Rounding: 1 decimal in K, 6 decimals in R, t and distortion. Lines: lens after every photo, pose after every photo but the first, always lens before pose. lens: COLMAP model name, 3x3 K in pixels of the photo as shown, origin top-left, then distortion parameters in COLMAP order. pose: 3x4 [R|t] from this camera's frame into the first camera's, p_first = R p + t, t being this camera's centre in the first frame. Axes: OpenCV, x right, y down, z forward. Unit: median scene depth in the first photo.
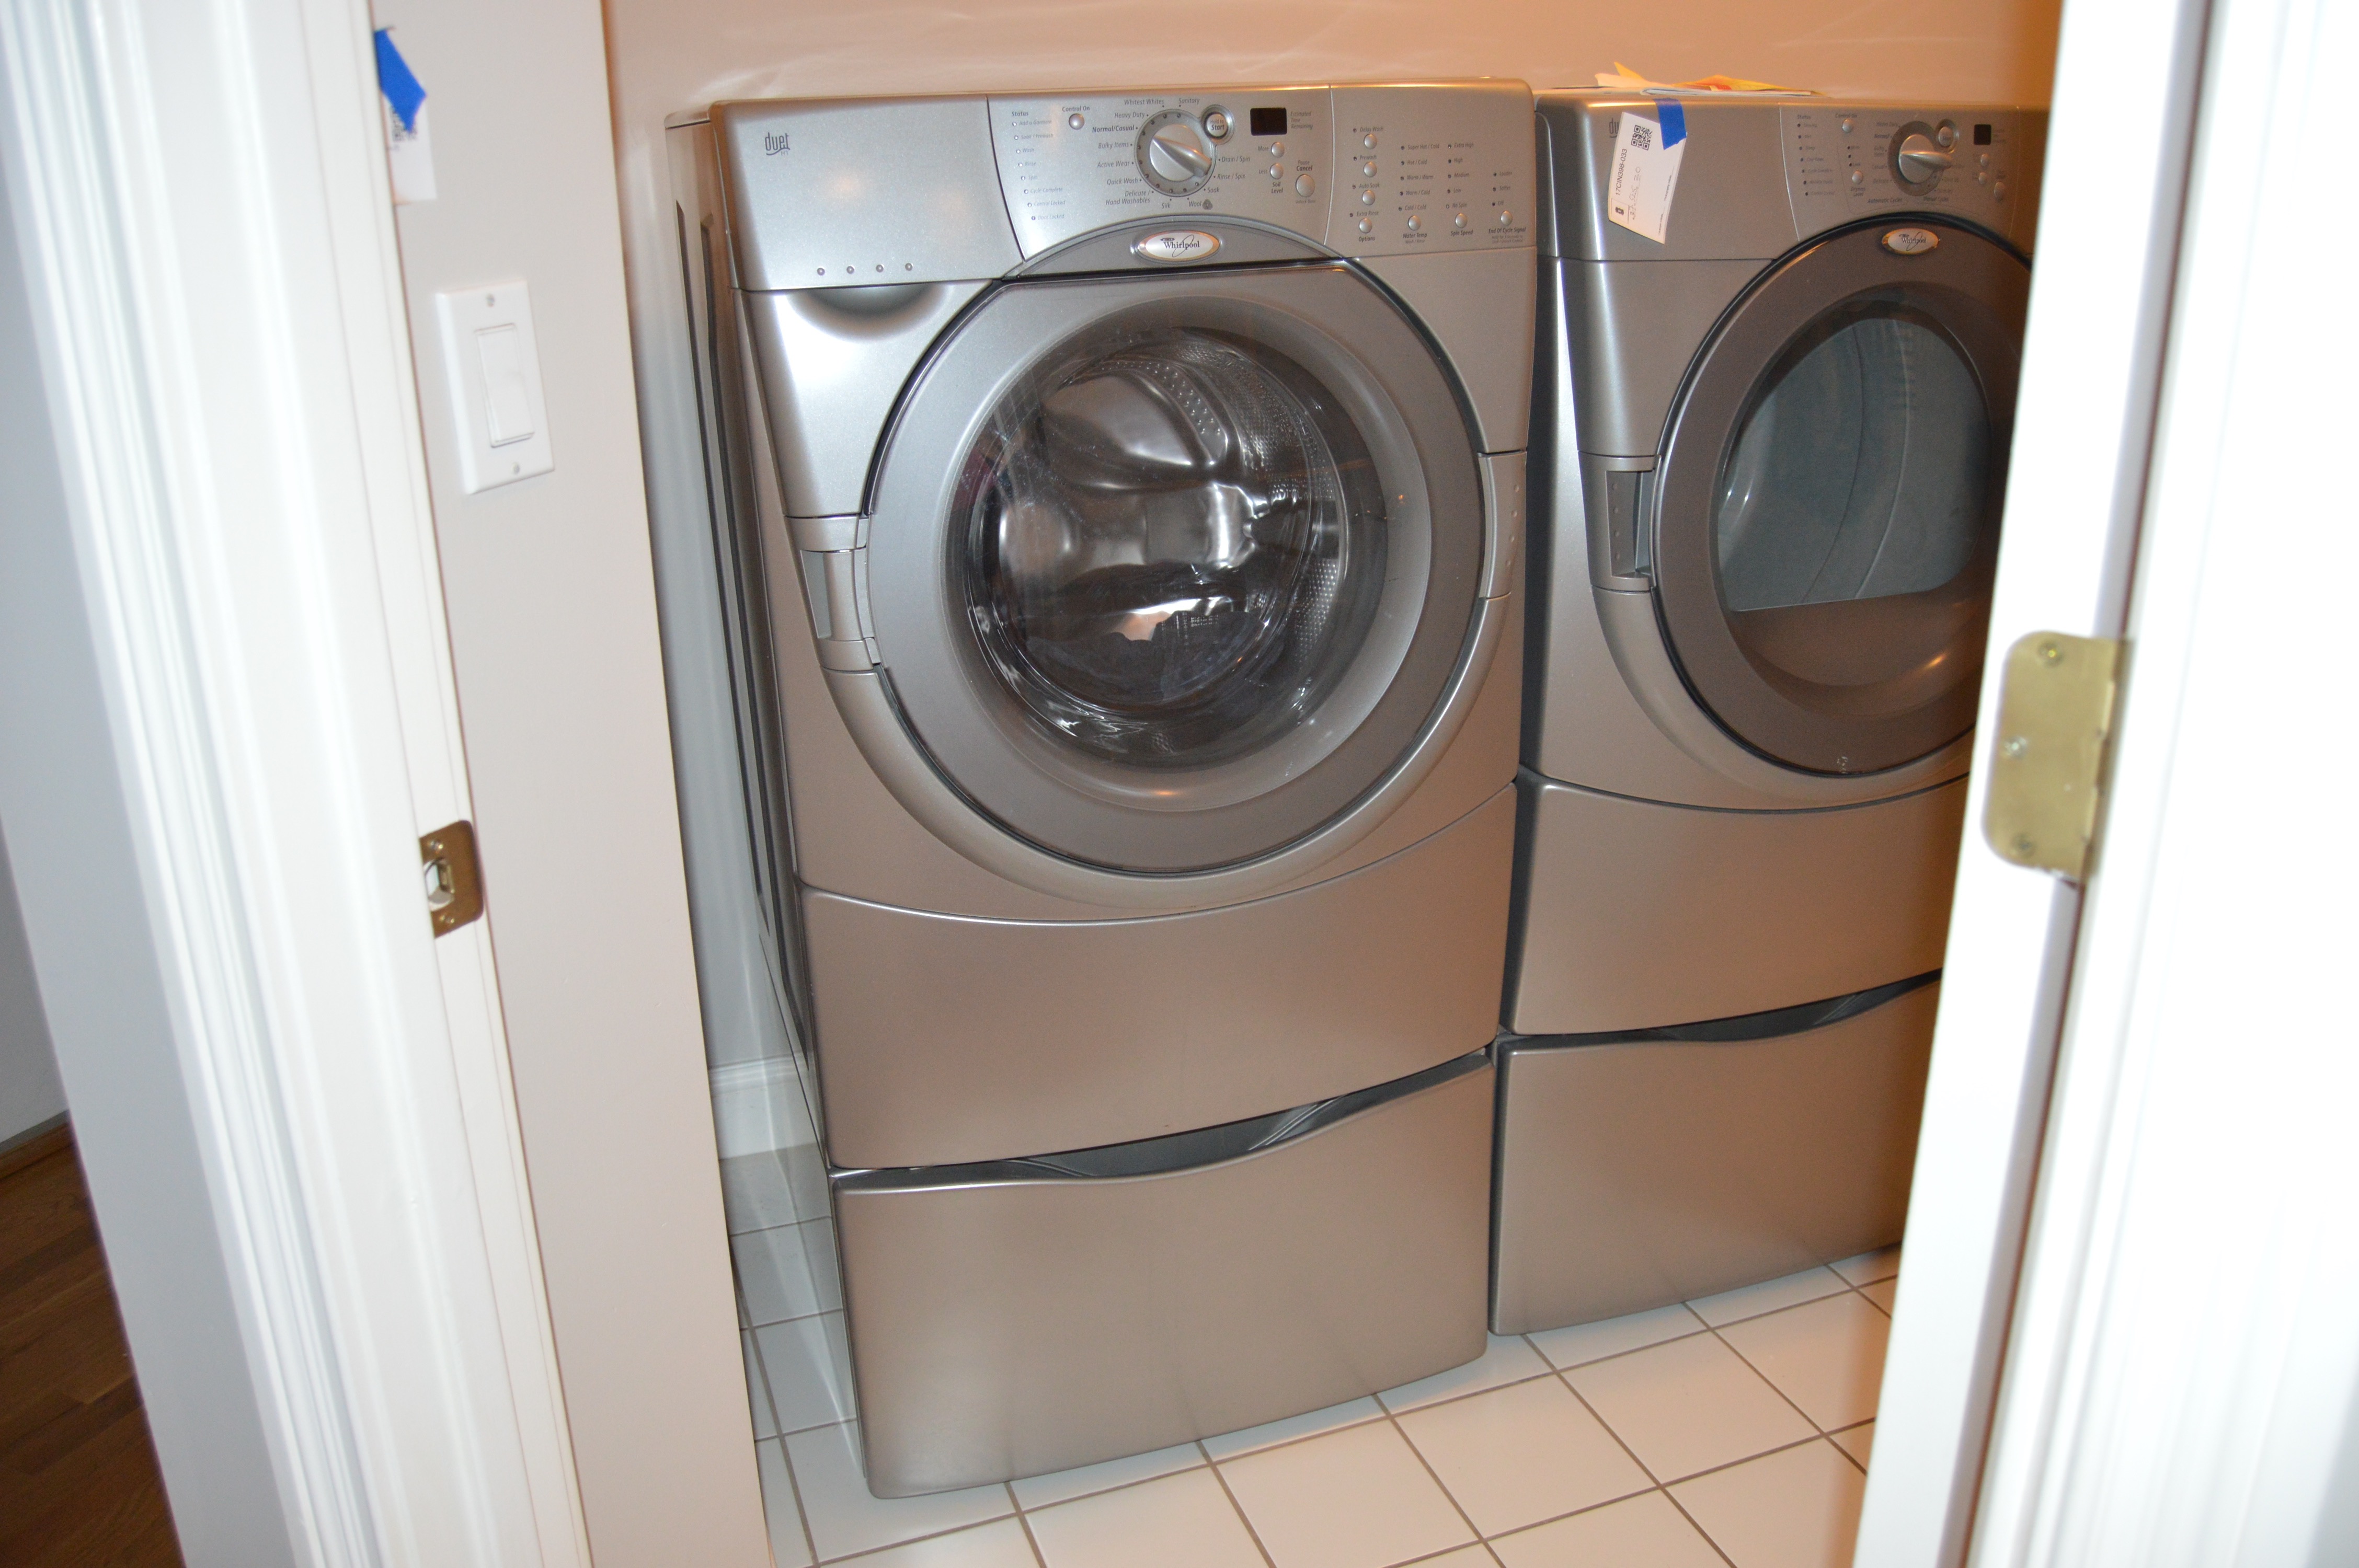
lens RADIAL K [[1914.6, 0, 1179.5], [0, 1914.6, 784.0], [0, 0, 1]] dist [-0.074121, -0.000269]
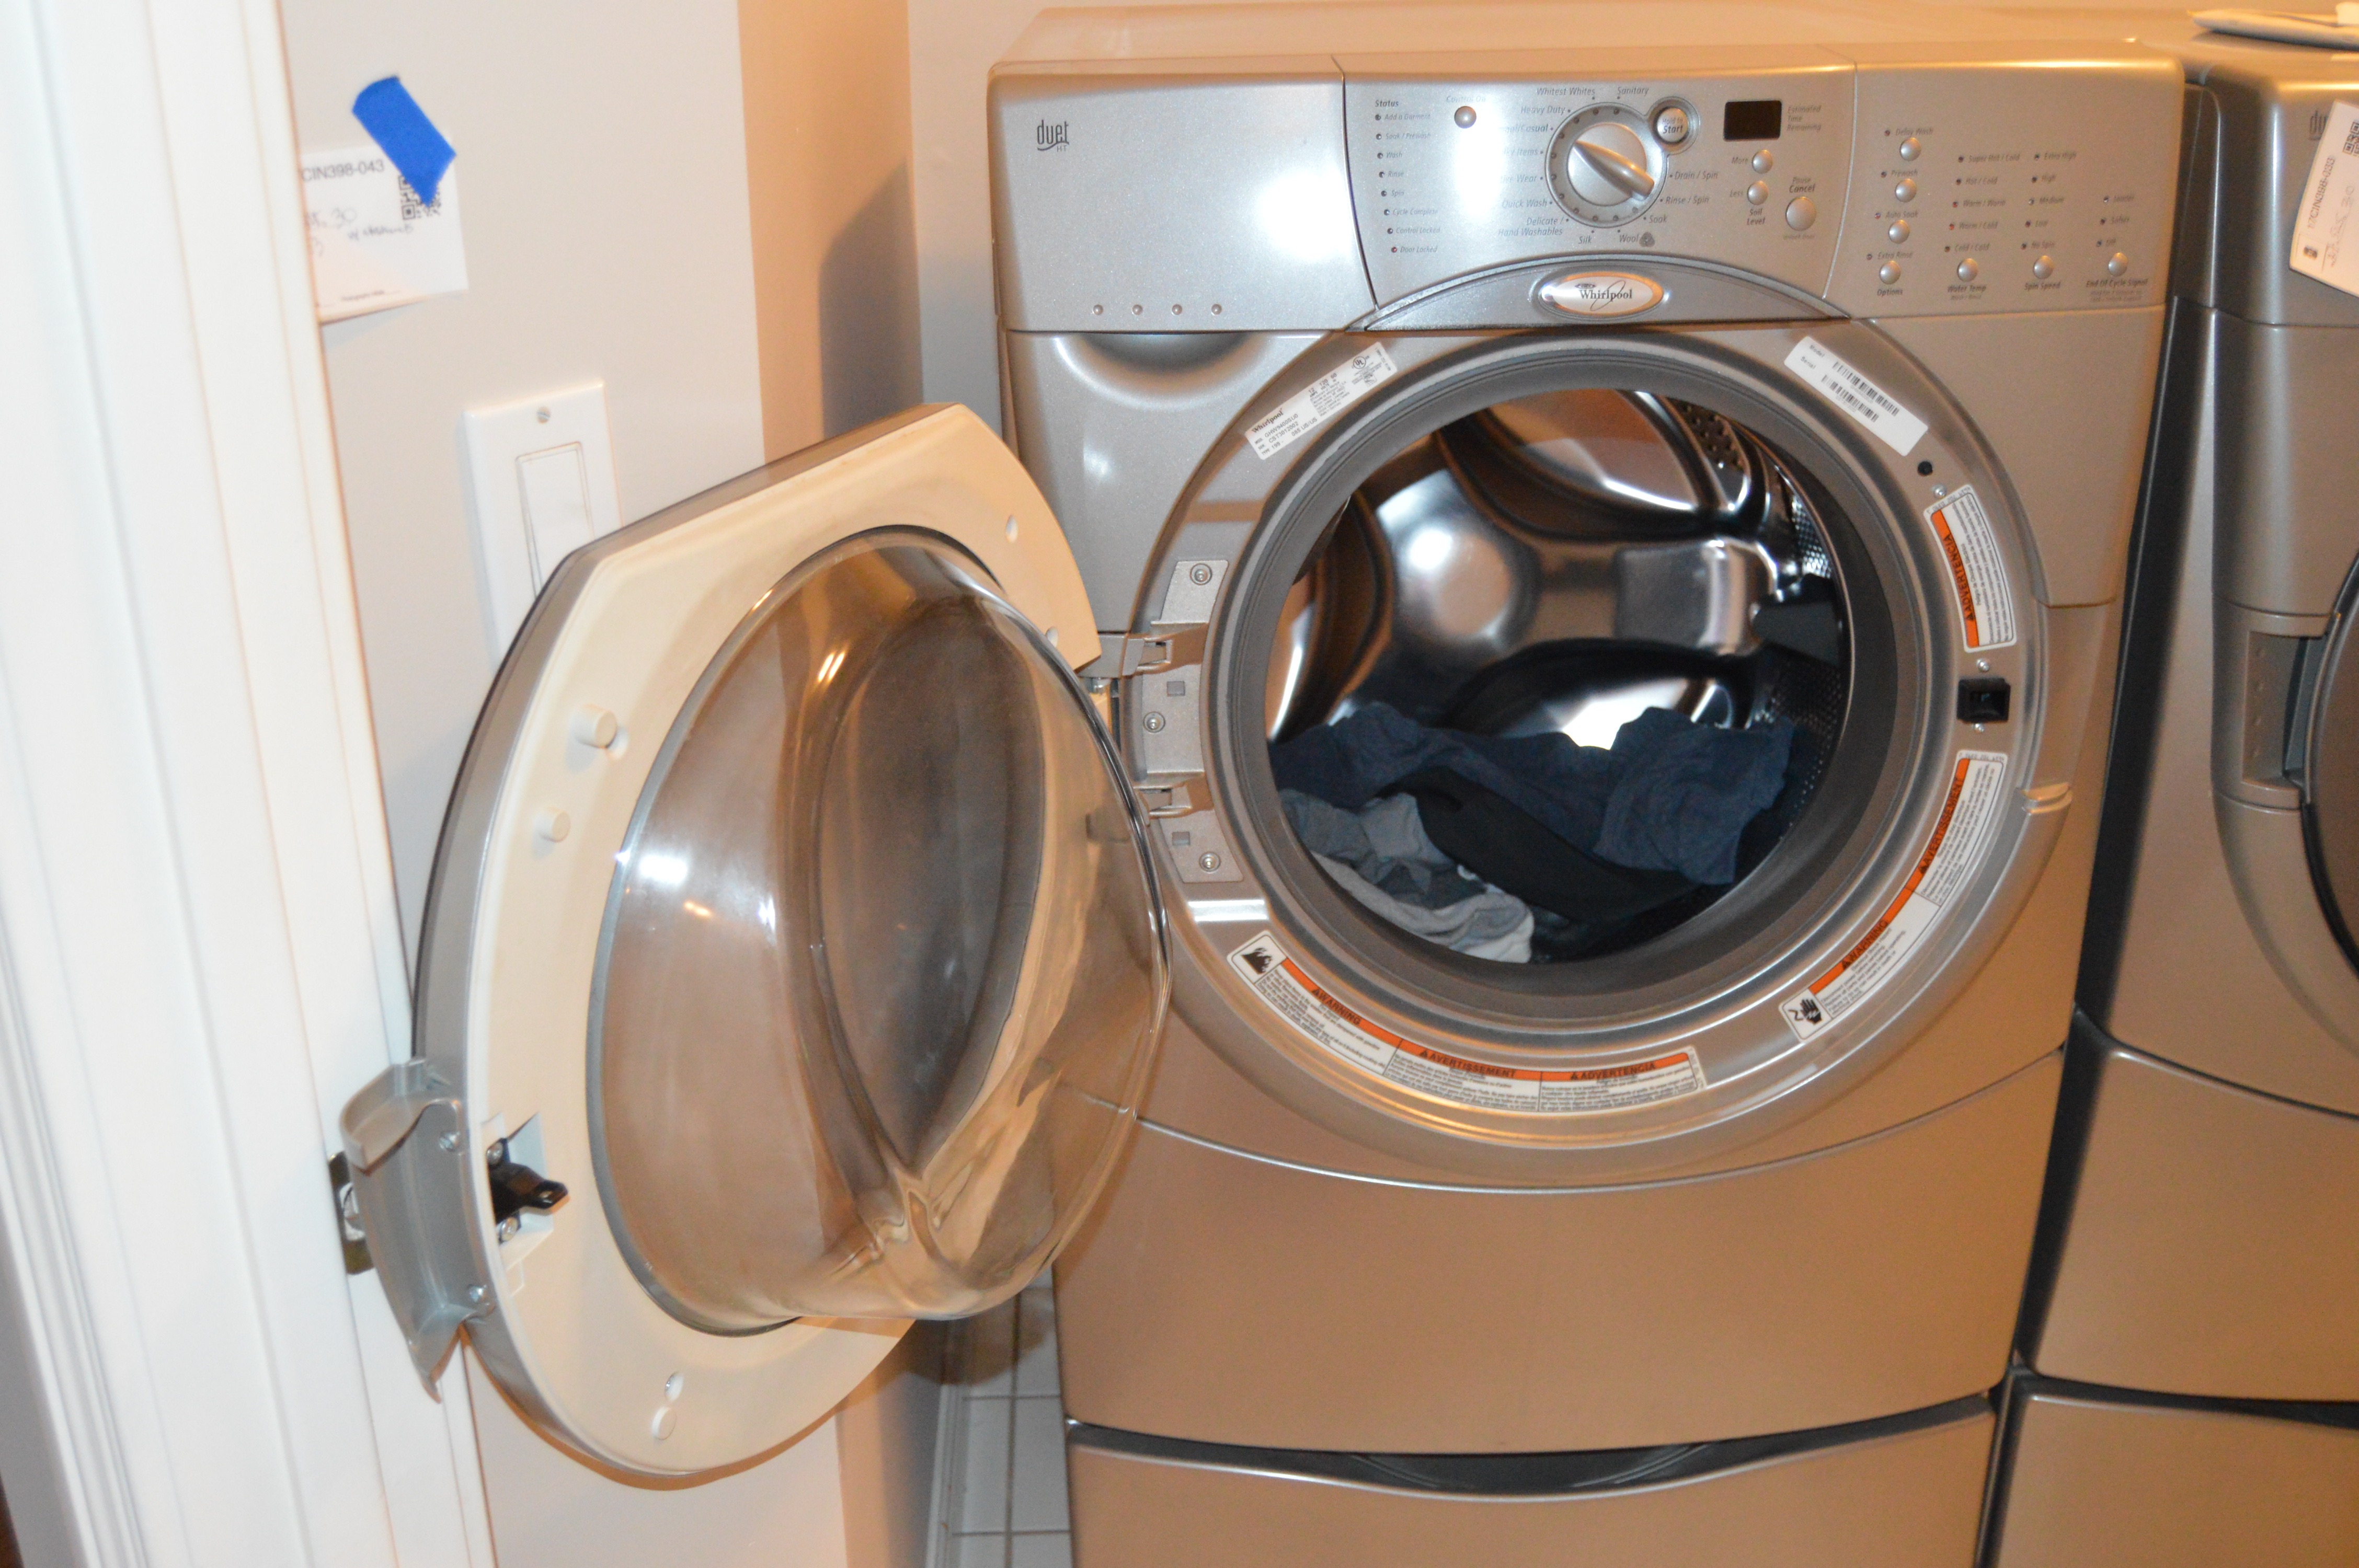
lens RADIAL K [[2355.6, 0, 1179.5], [0, 2355.6, 784.0], [0, 0, 1]] dist [-0.054743, 0.004119]
pose [[0.955150, 0.117840, -0.271666, 0.103700], [-0.105482, 0.992627, 0.059706, -0.133926], [0.276699, -0.028372, 0.960538, 0.115242]]
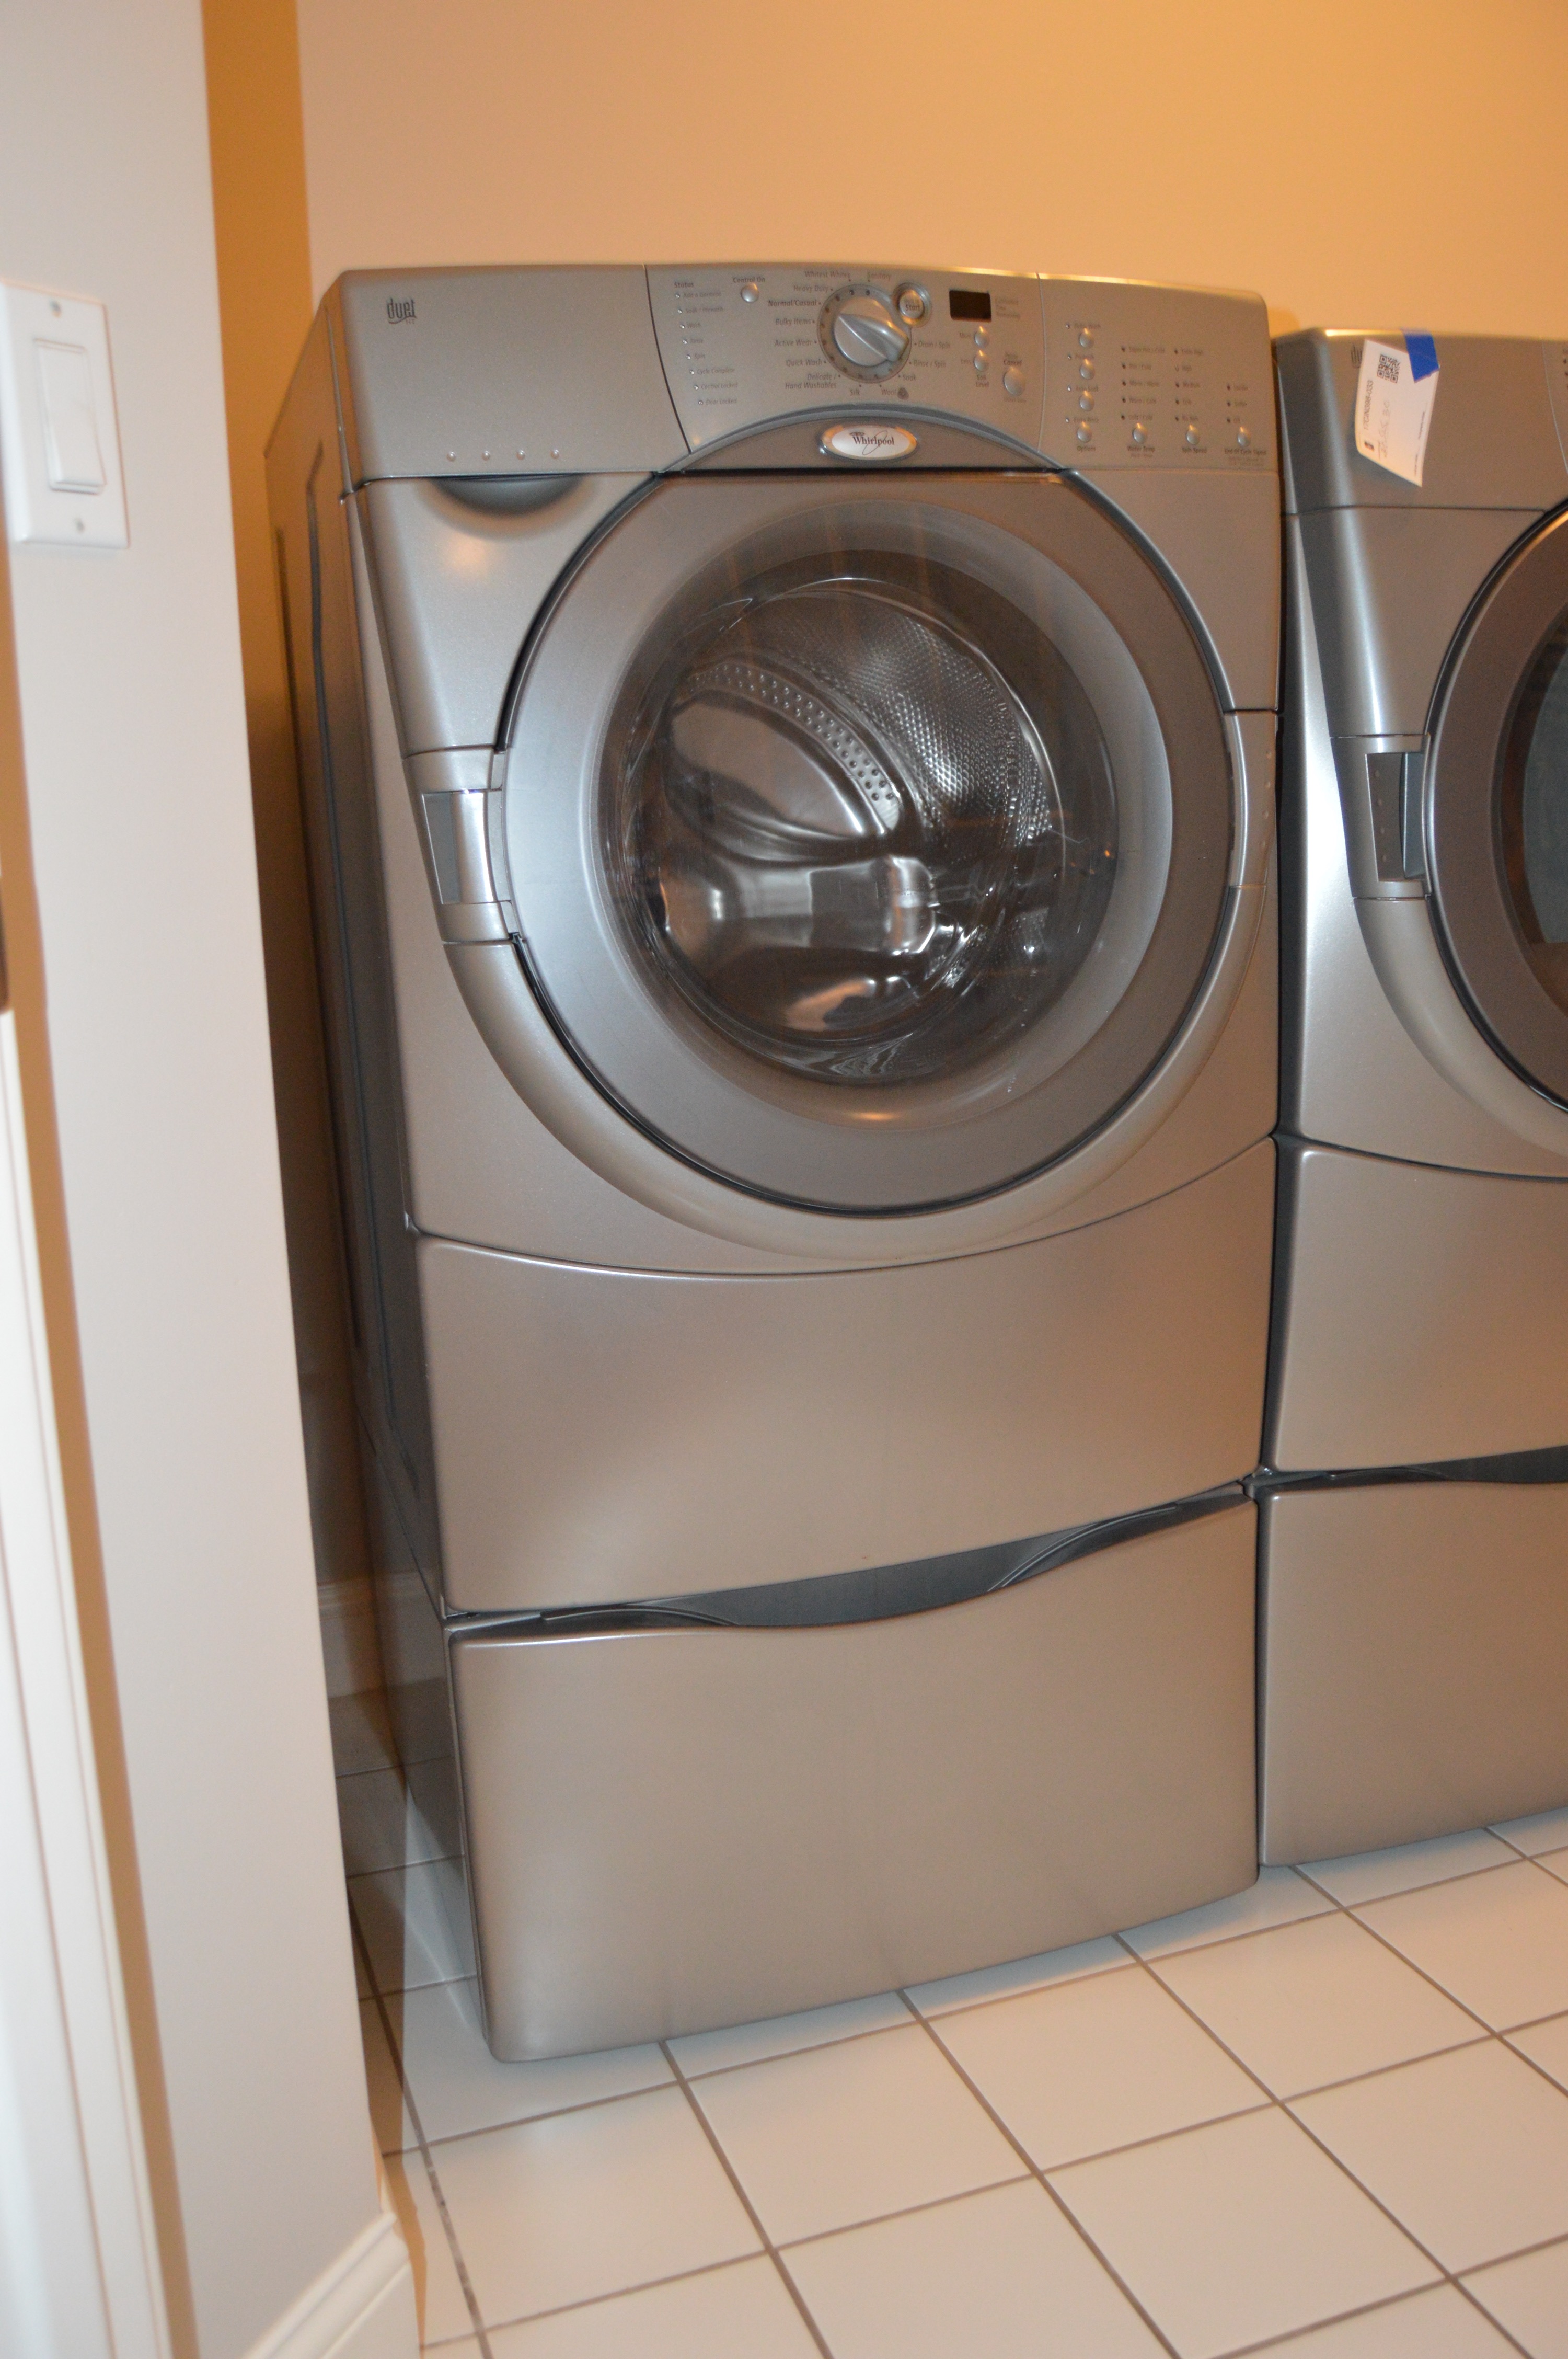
lens RADIAL K [[2030.9, 0, 756.7], [0, 2030.9, 1166.1], [0, 0, 1]] dist [-0.073307, 0.004385]
pose [[0.999727, -0.017609, -0.015372, -0.041242], [0.015133, 0.988790, -0.148545, 0.163570], [0.017815, 0.148272, 0.988786, 0.153611]]
